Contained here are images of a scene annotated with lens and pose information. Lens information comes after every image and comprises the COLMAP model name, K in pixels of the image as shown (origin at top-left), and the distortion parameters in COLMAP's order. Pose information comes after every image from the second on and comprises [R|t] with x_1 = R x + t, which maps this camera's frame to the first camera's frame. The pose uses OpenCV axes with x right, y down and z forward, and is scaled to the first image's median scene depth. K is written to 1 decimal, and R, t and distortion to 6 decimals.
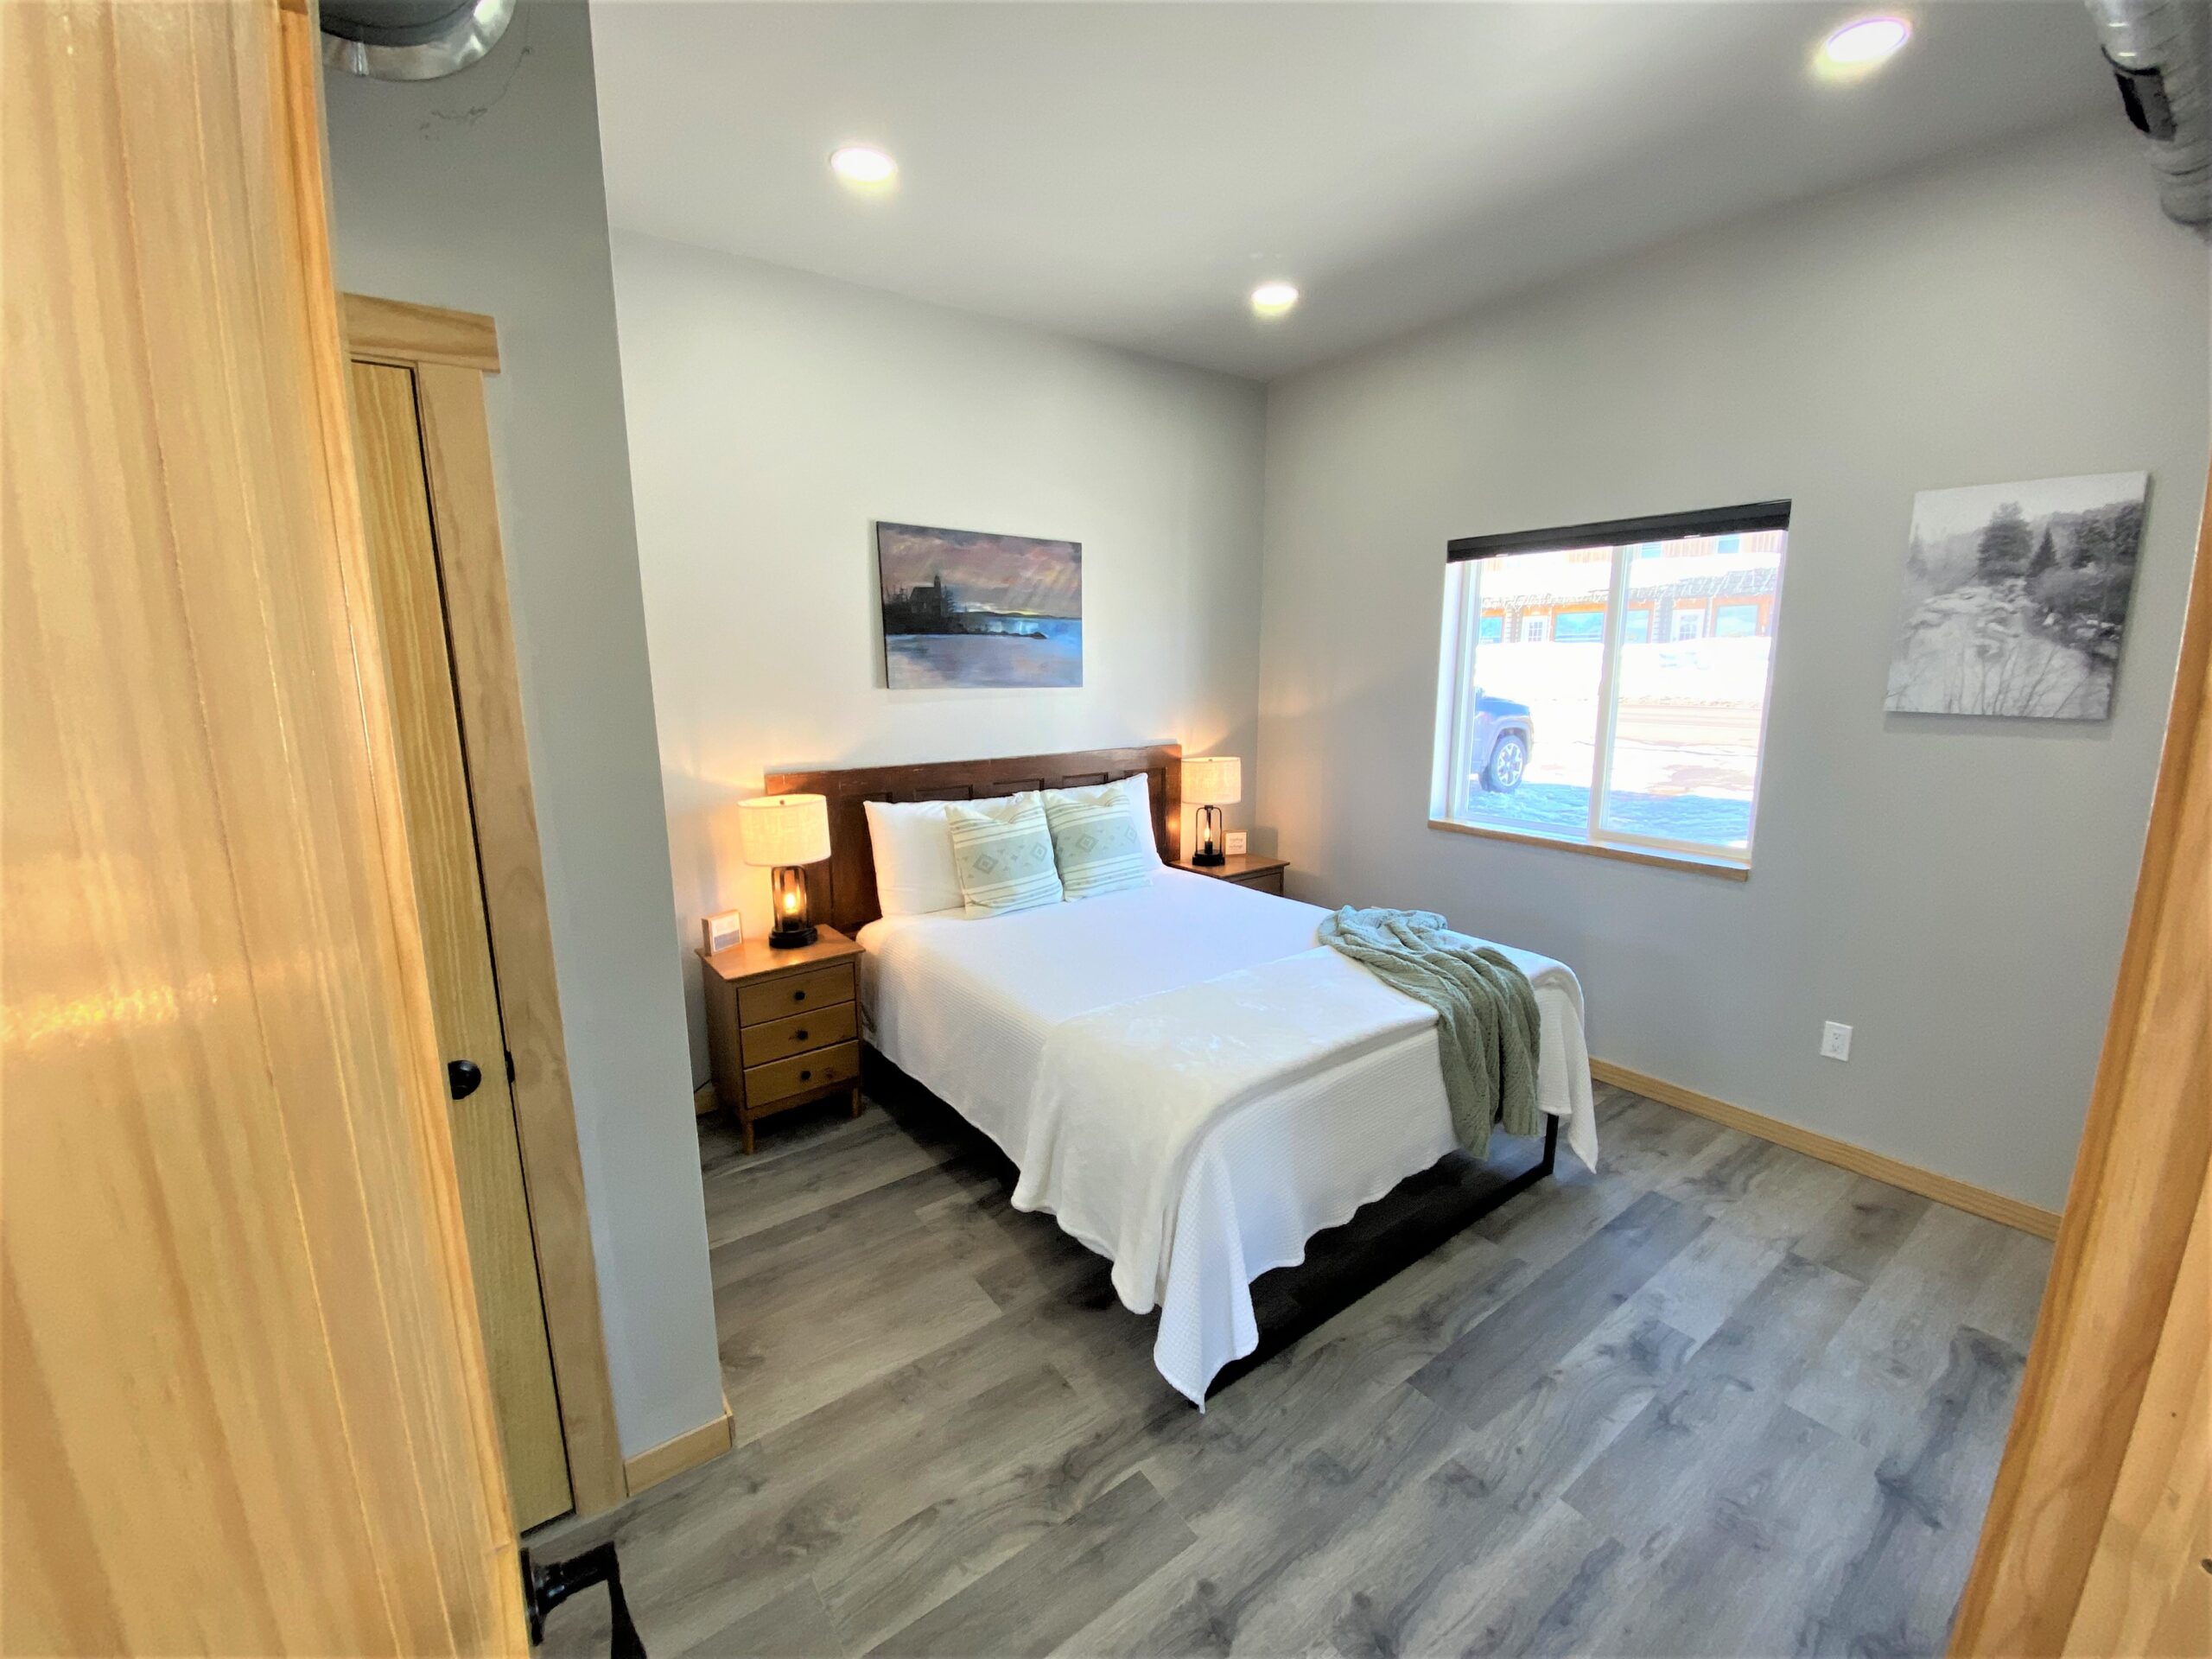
lens RADIAL K [[894.9, 0, 1108.5], [0, 894.9, 830.2], [0, 0, 1]] dist [0.021570, -0.021942]
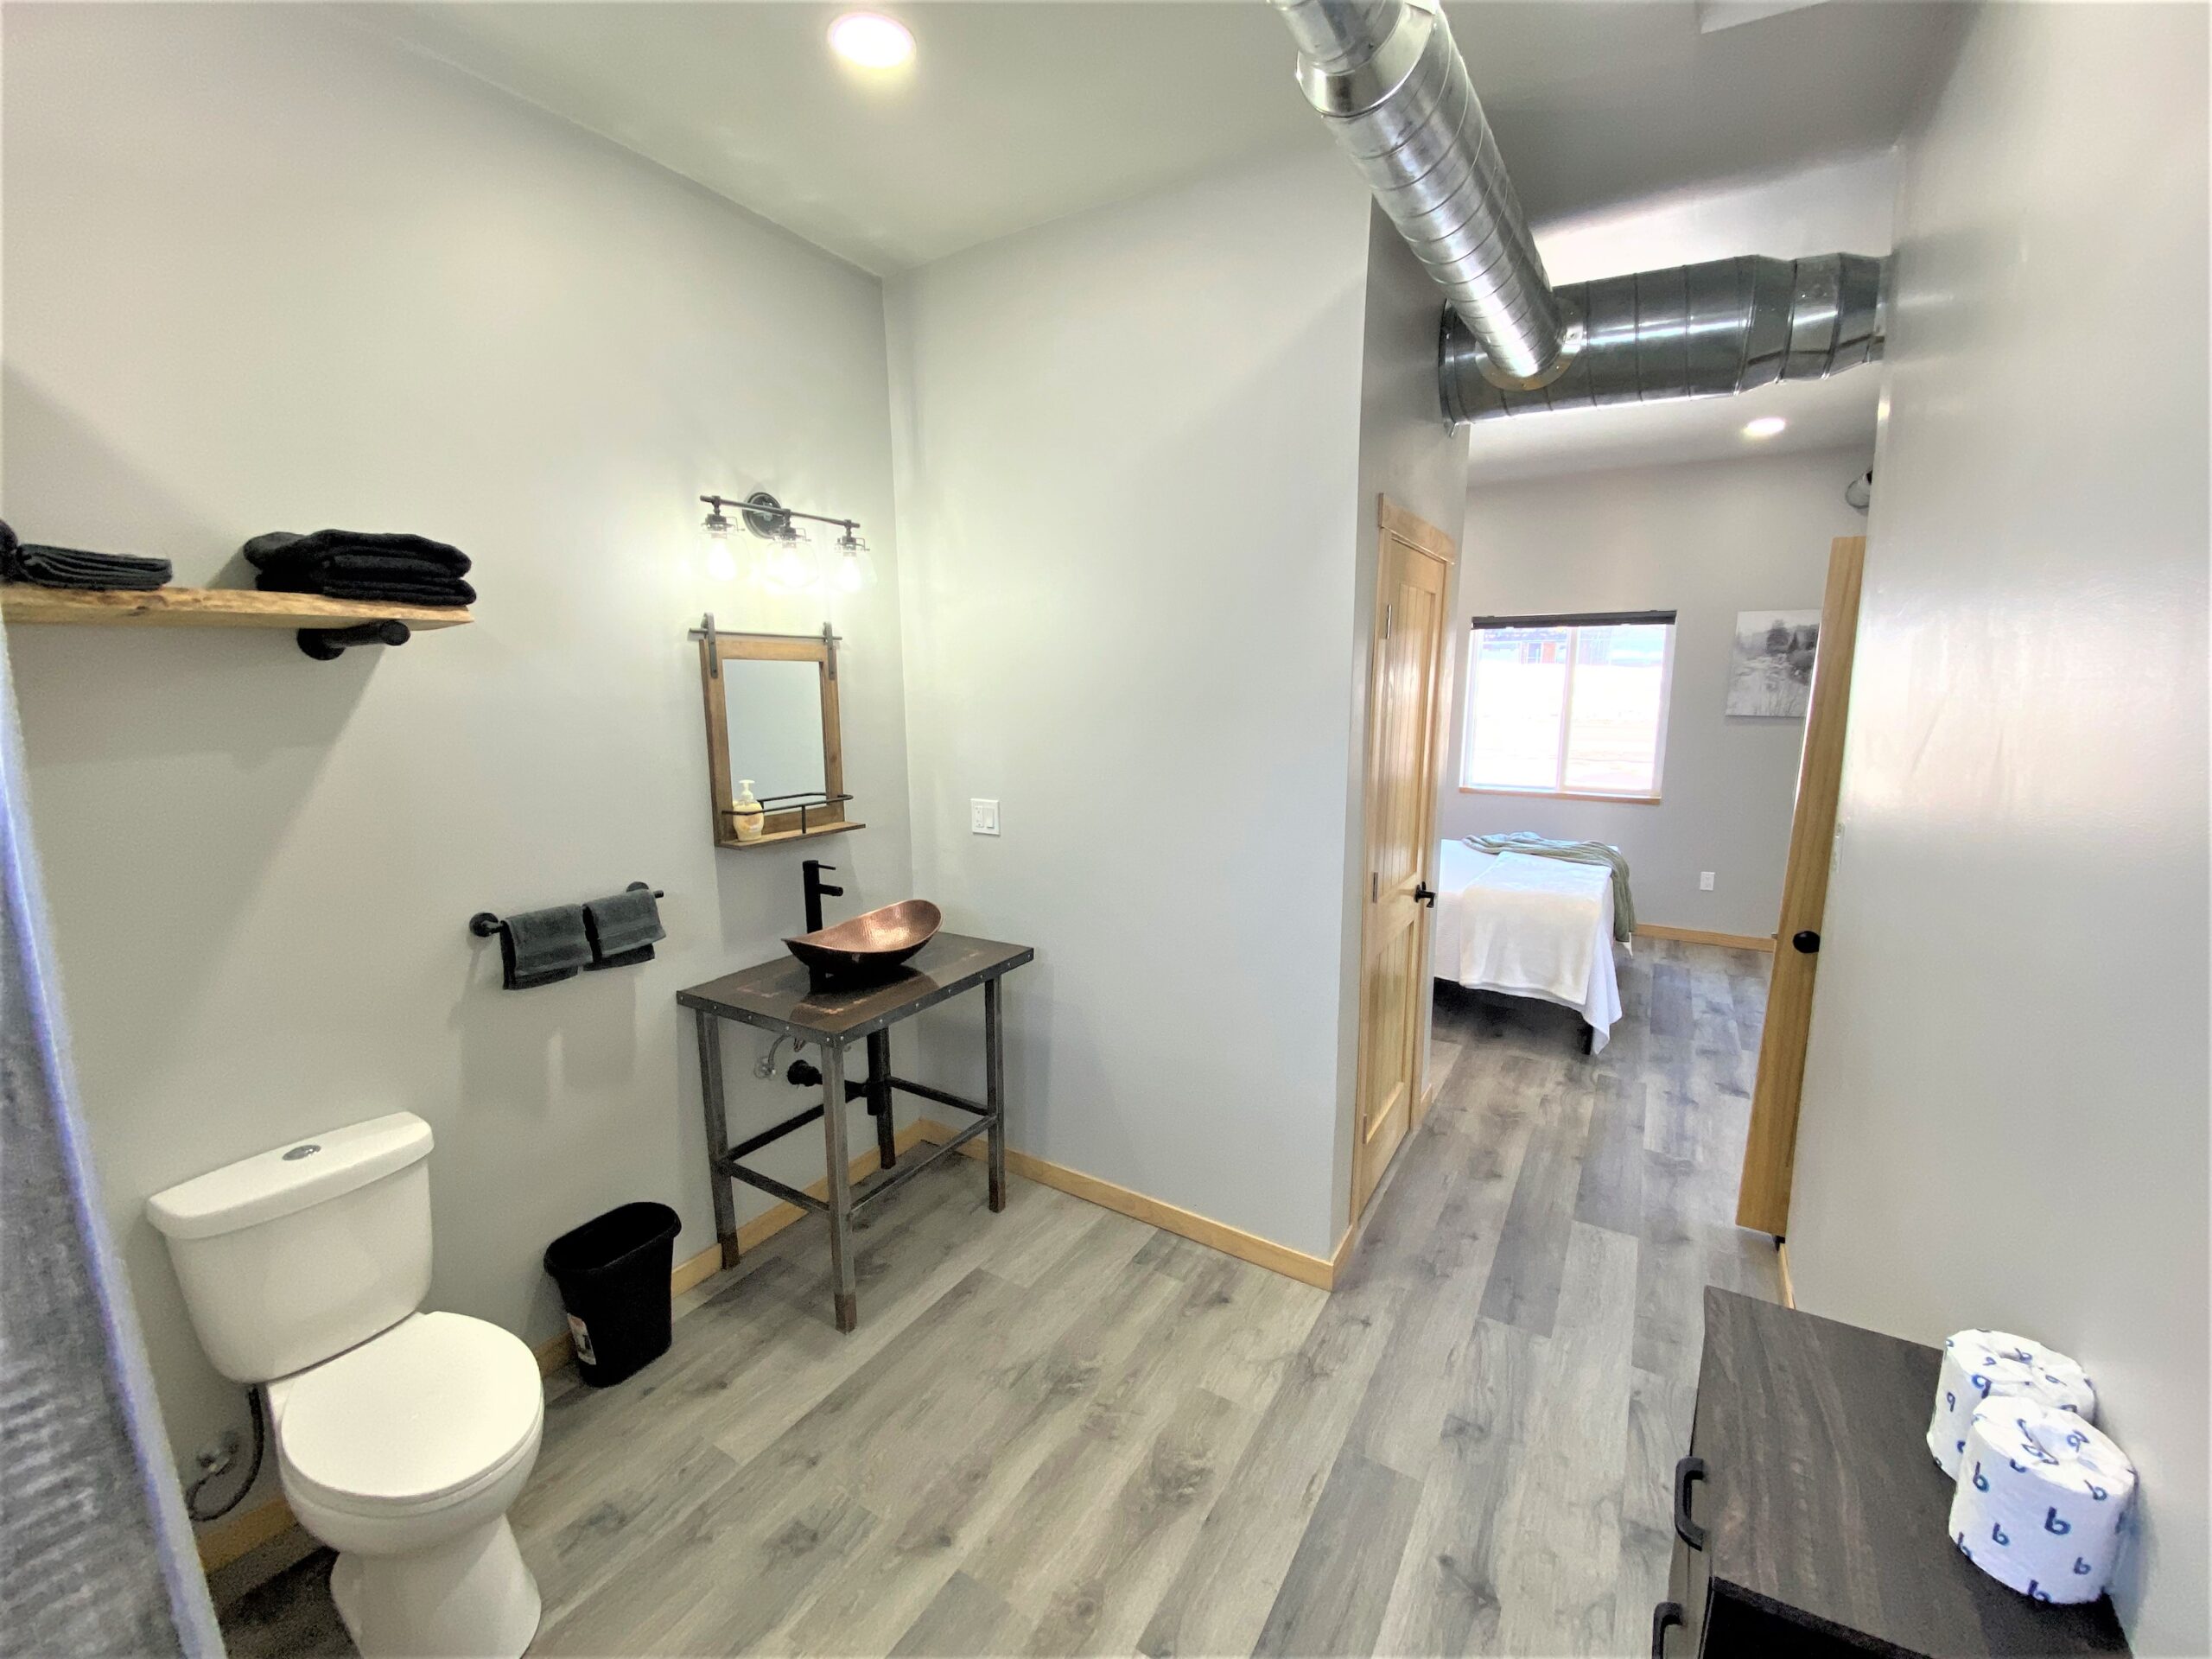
lens RADIAL K [[894.9, 0, 1108.5], [0, 894.9, 830.2], [0, 0, 1]] dist [0.021570, -0.021942]
pose [[0.926220, -0.057952, 0.372503, -1.512939], [0.064977, 0.997867, -0.006321, 0.063873], [-0.371342, 0.030059, 0.928010, -0.471594]]
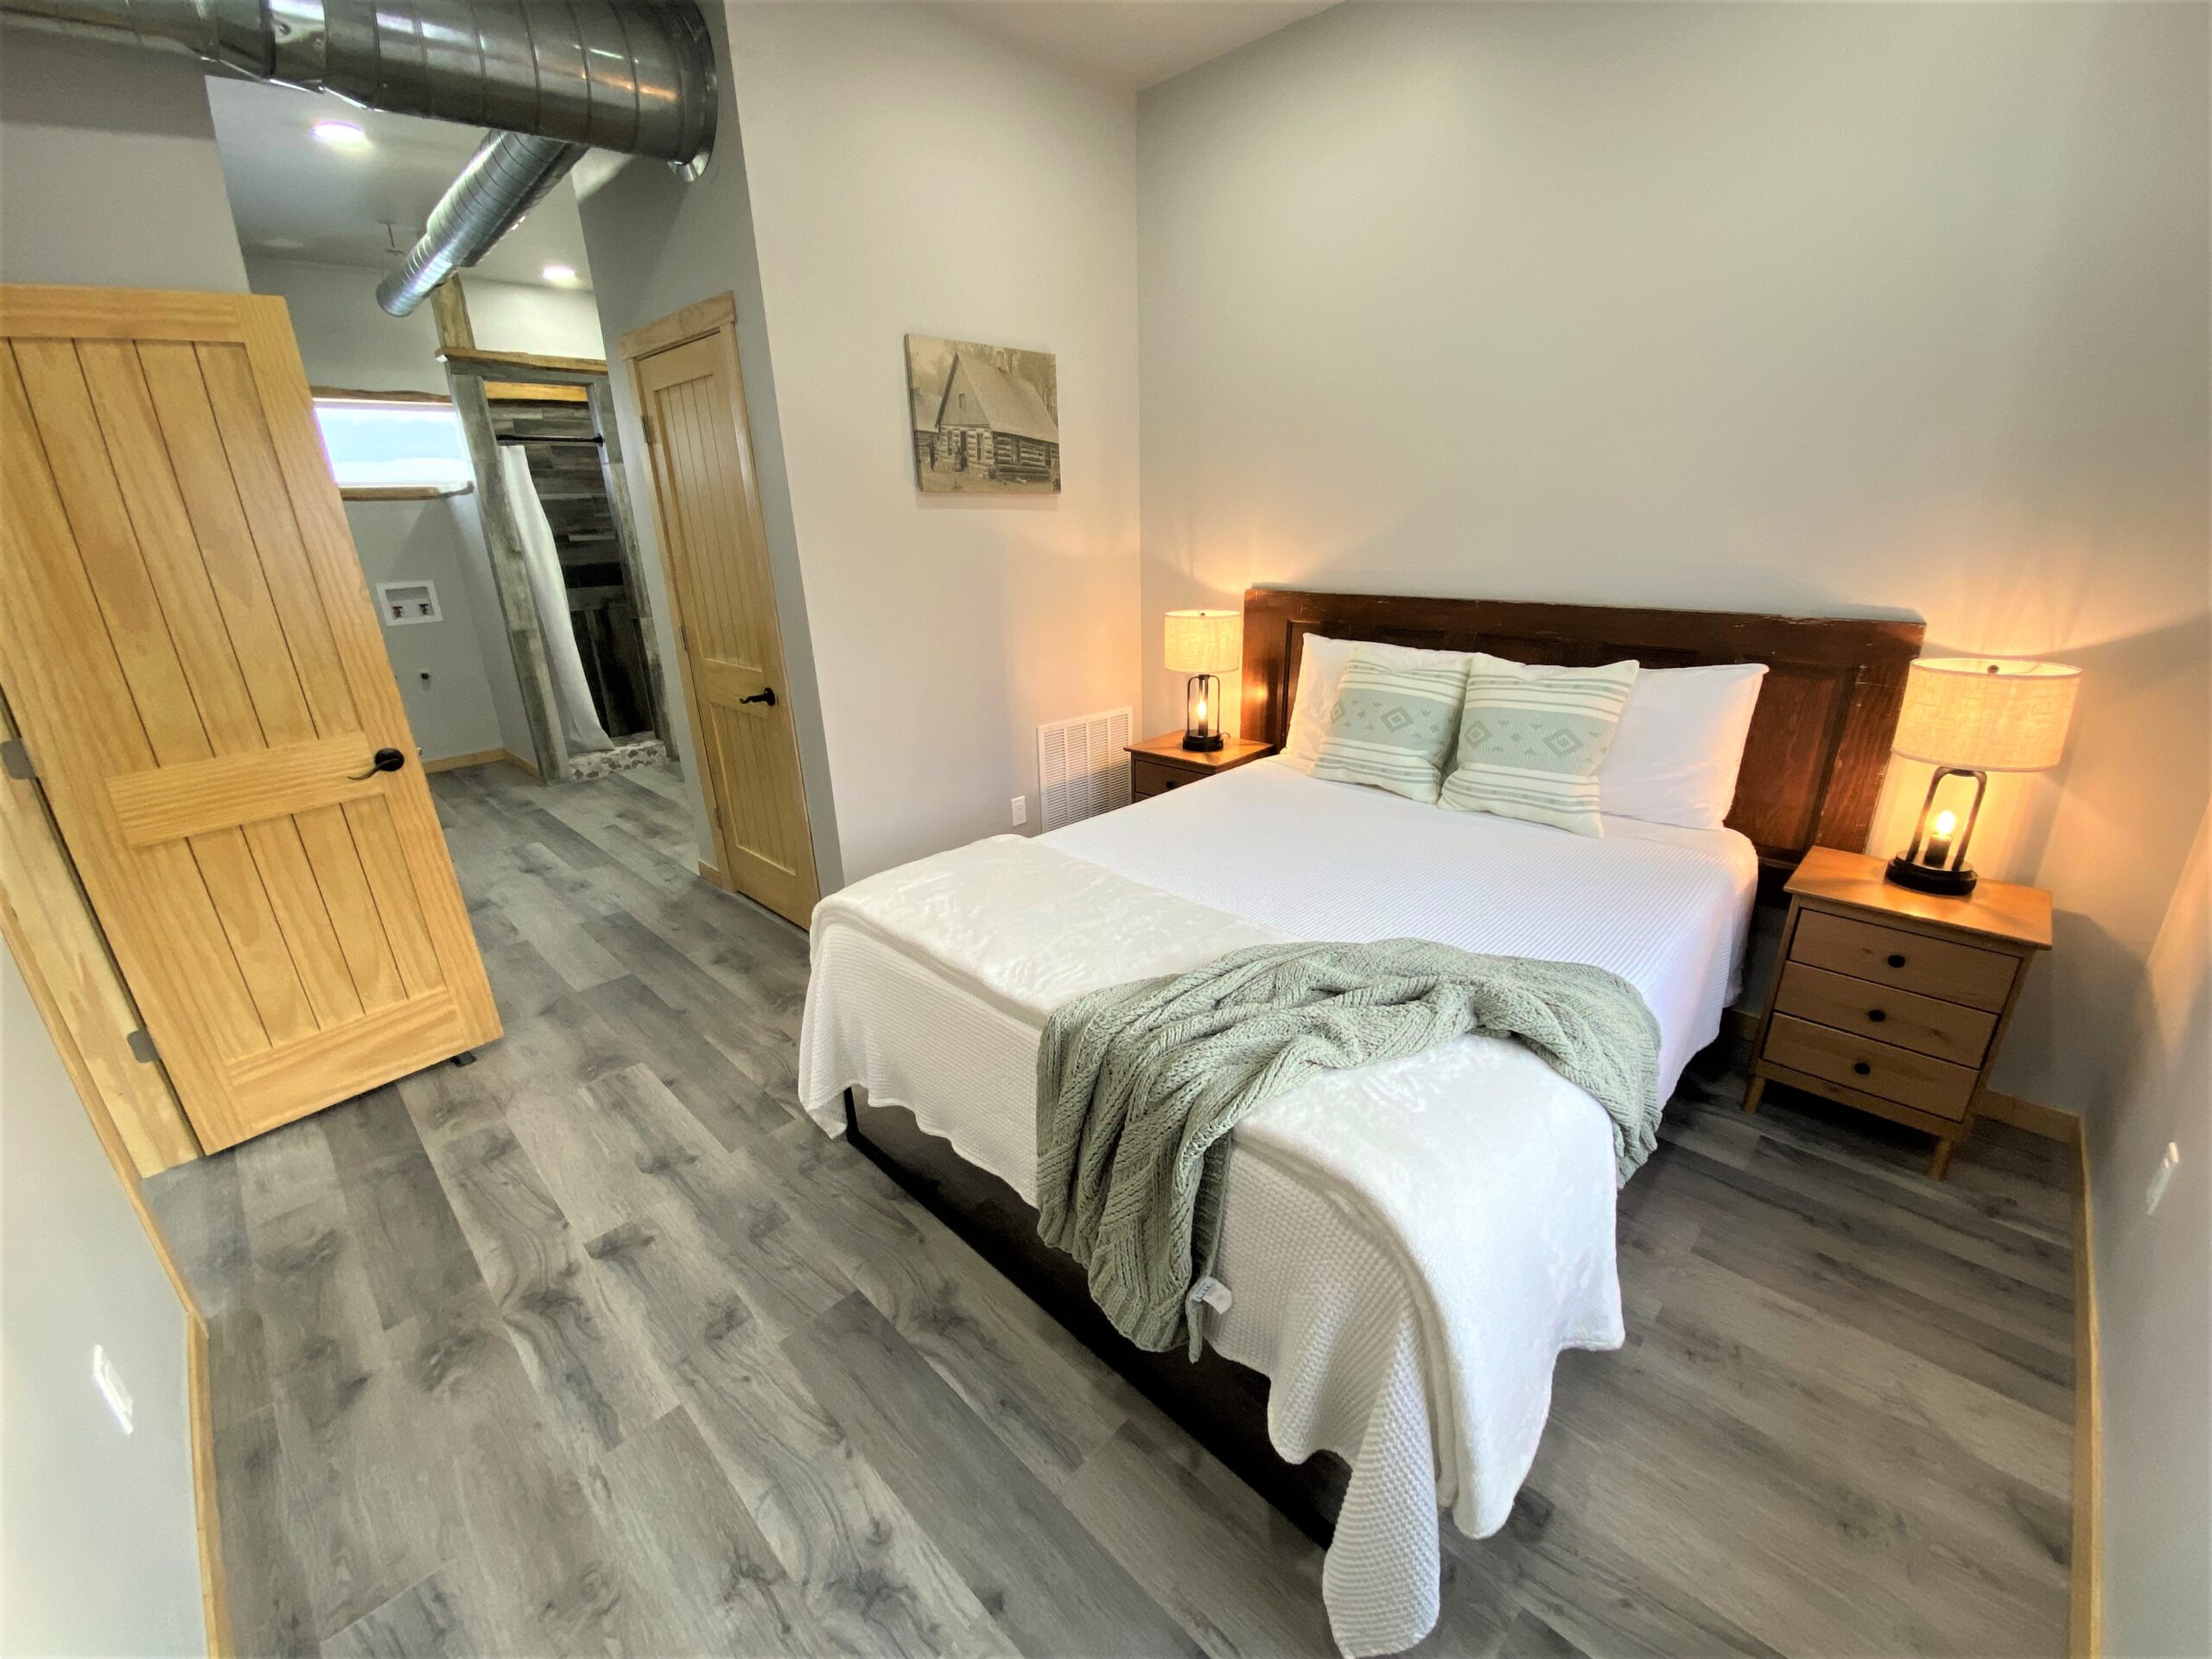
lens RADIAL K [[893.9, 0, 1104.8], [0, 893.9, 833.5], [0, 0, 1]] dist [0.013696, -0.018768]
pose [[0.157766, 0.339144, -0.927411, 1.000687], [-0.156713, 0.935869, 0.315578, -0.143663], [0.974962, 0.095550, 0.200796, 0.960053]]
